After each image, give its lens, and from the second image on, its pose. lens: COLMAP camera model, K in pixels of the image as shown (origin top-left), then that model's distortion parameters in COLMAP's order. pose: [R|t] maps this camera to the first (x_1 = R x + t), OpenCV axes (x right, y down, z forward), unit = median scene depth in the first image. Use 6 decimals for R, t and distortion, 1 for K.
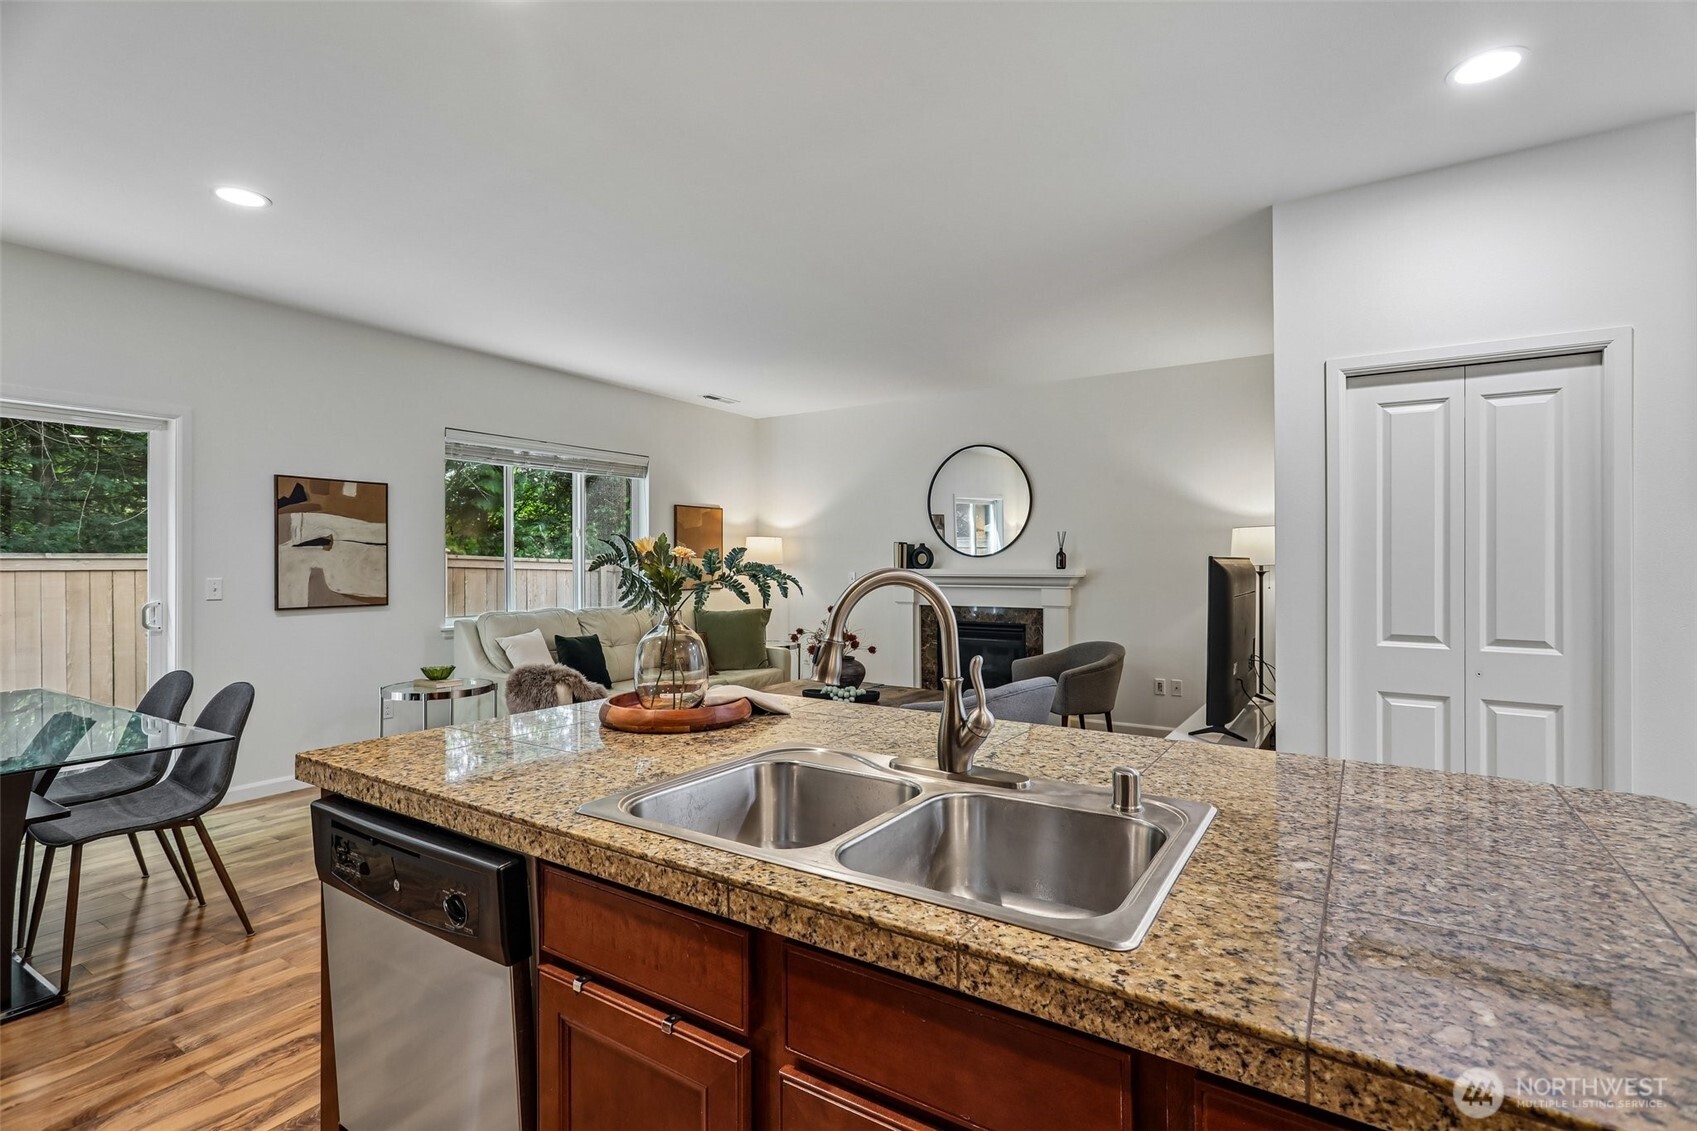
lens RADIAL K [[802.7, 0, 853.5], [0, 802.7, 564.7], [0, 0, 1]] dist [-0.001244, 0.000786]
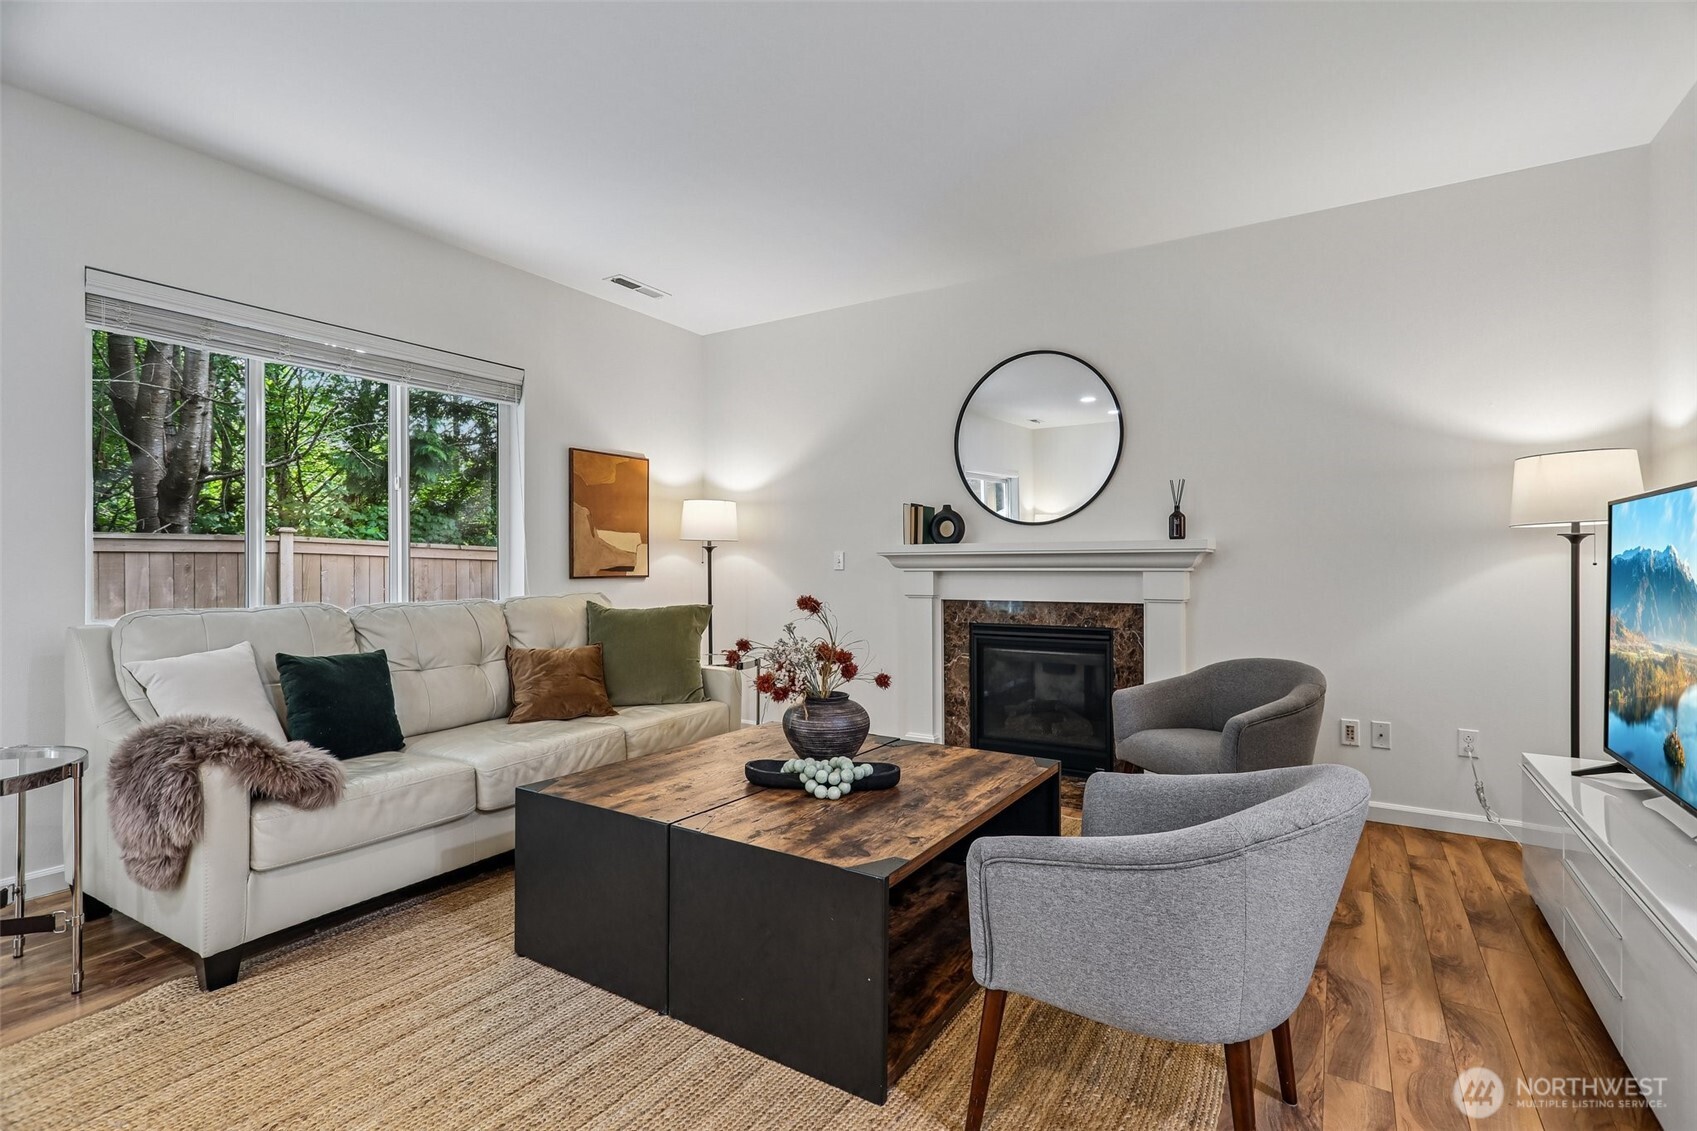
lens RADIAL K [[802.7, 0, 853.5], [0, 802.7, 564.7], [0, 0, 1]] dist [-0.001244, 0.000786]
pose [[0.999764, -0.000769, 0.021719, -0.005298], [0.000800, 0.999999, -0.001449, 0.025044], [-0.021718, 0.001467, 0.999763, 0.378855]]
